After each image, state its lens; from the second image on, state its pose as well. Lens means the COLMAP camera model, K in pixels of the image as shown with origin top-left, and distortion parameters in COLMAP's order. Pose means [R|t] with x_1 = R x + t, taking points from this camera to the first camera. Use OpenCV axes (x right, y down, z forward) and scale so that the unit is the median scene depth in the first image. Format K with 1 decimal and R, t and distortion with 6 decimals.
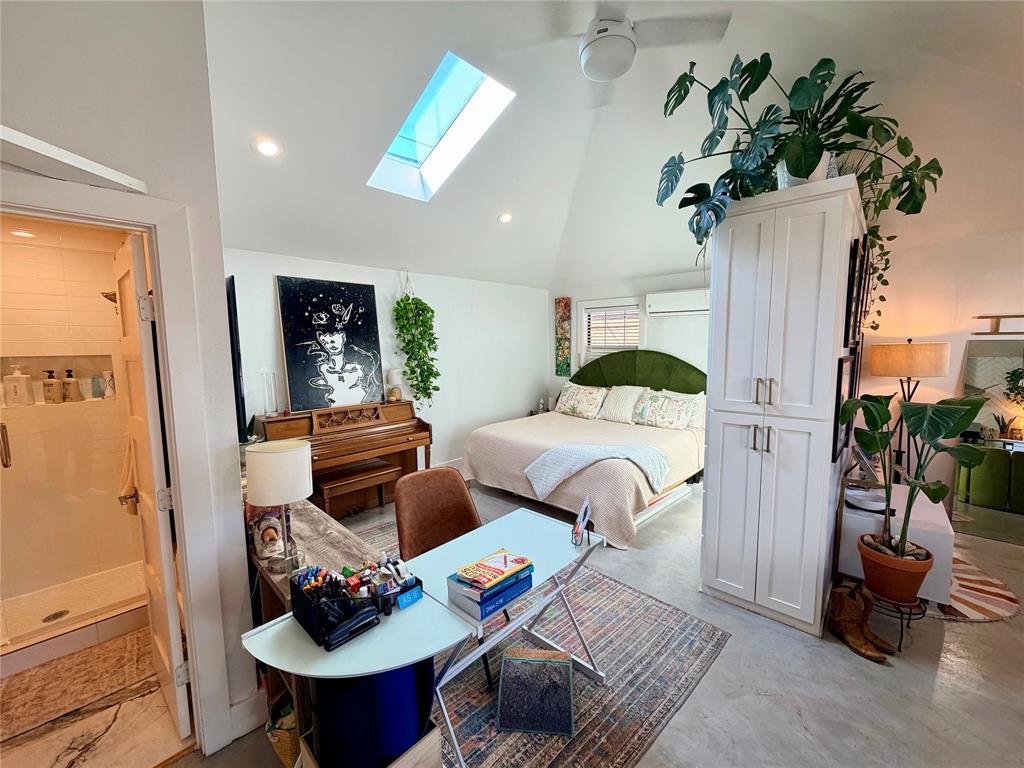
lens RADIAL K [[408.4, 0, 514.2], [0, 408.4, 385.2], [0, 0, 1]] dist [-0.004816, 0.000700]
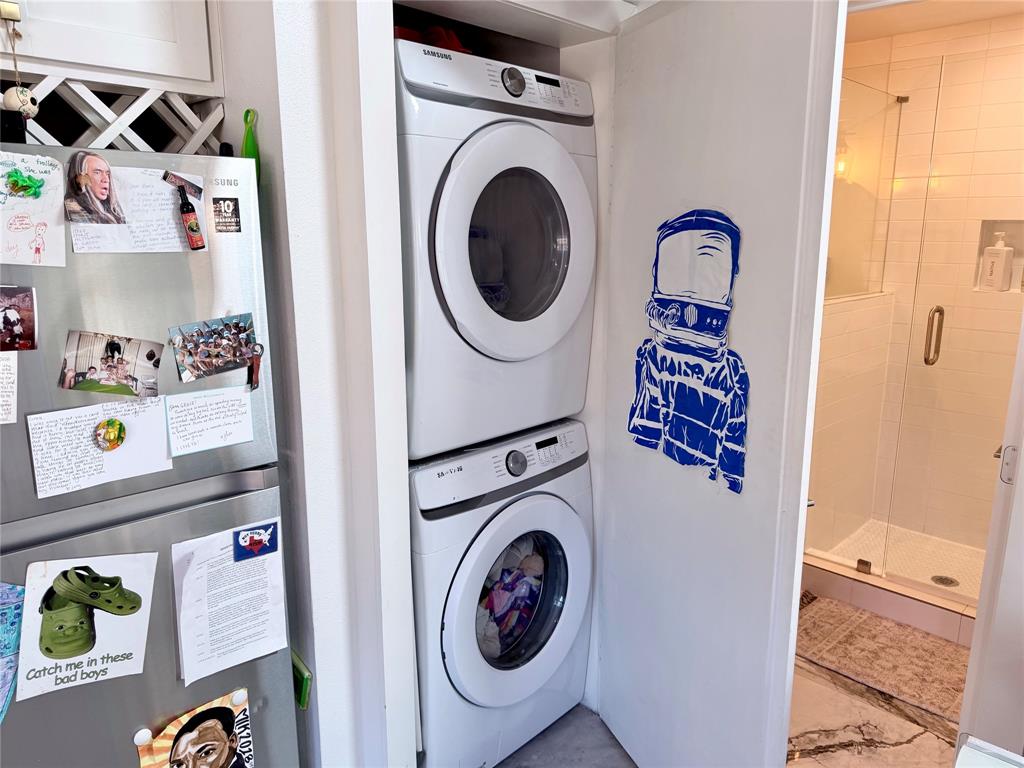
lens RADIAL K [[722.8, 0, 510.1], [0, 722.8, 381.7], [0, 0, 1]] dist [0.037538, -0.048391]
pose [[-0.014001, 0.225352, -0.974177, 0.326603], [-0.100382, 0.969033, 0.225605, 0.007600], [0.994850, 0.100949, 0.009054, 0.659996]]
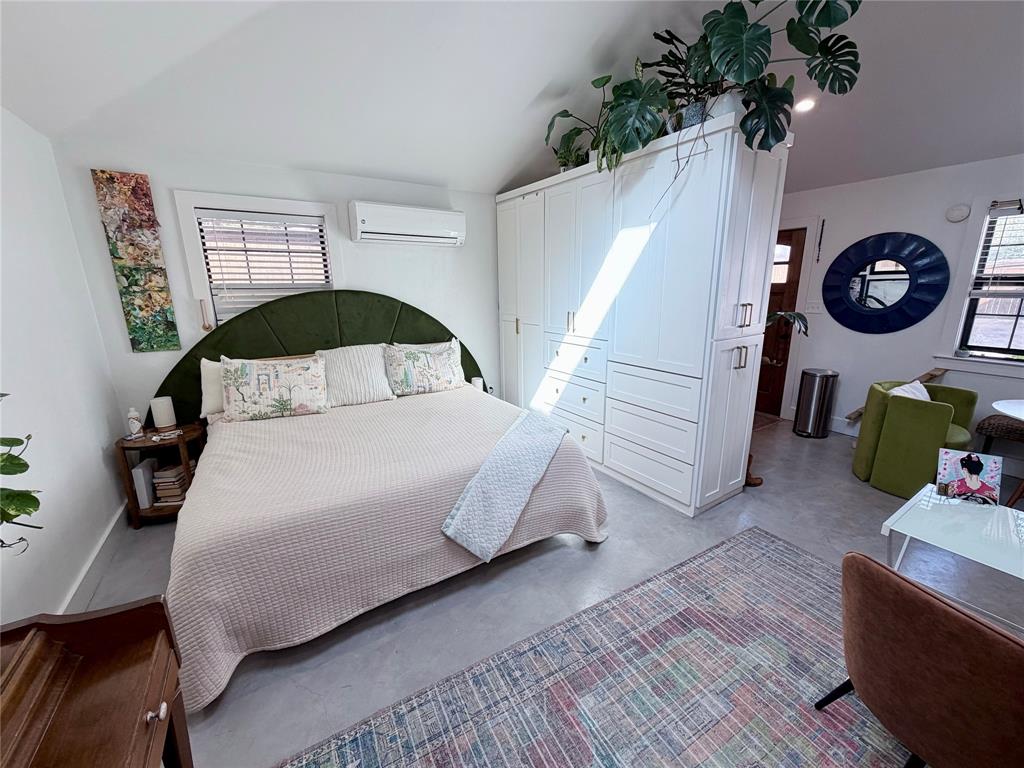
lens RADIAL K [[408.4, 0, 516.4], [0, 408.4, 382.4], [0, 0, 1]] dist [-0.004816, 0.000700]
pose [[0.234754, -0.219368, 0.946978, -2.361887], [0.107881, 0.974064, 0.198899, -0.358956], [-0.966050, 0.055469, 0.252331, 4.890748]]
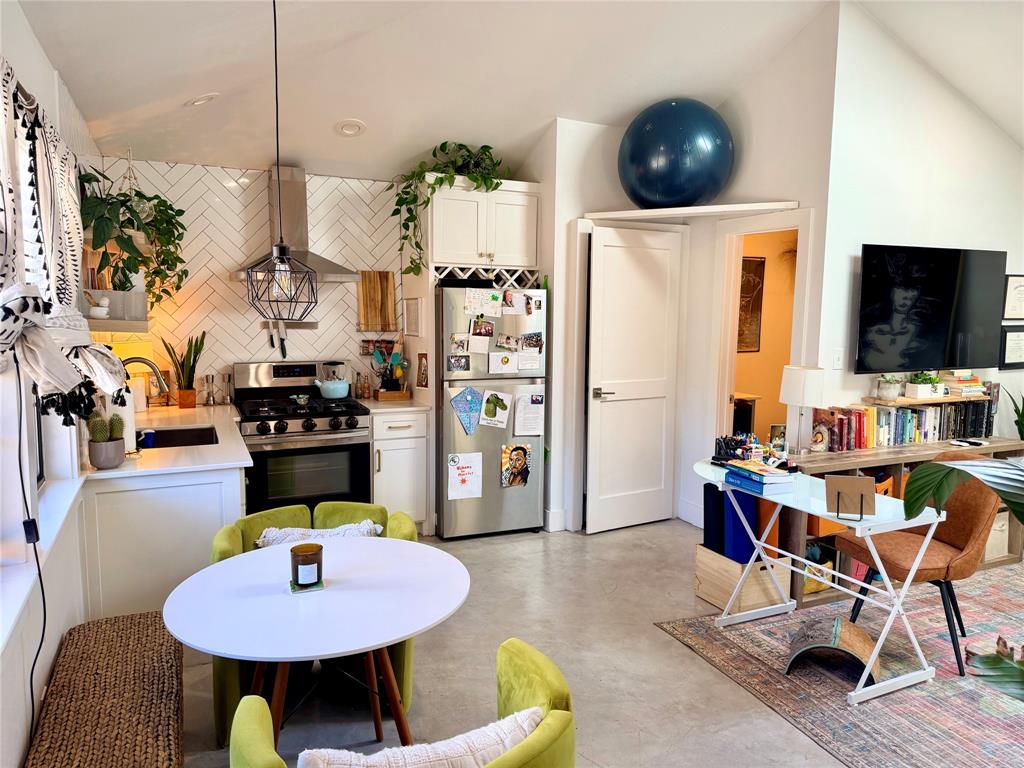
lens RADIAL K [[722.8, 0, 514.3], [0, 722.8, 391.6], [0, 0, 1]] dist [0.037538, -0.048391]
pose [[-0.362069, 0.126610, -0.923513, 5.371624], [-0.097865, 0.980094, 0.172736, -0.295666], [0.927000, 0.152922, -0.342471, 2.319048]]
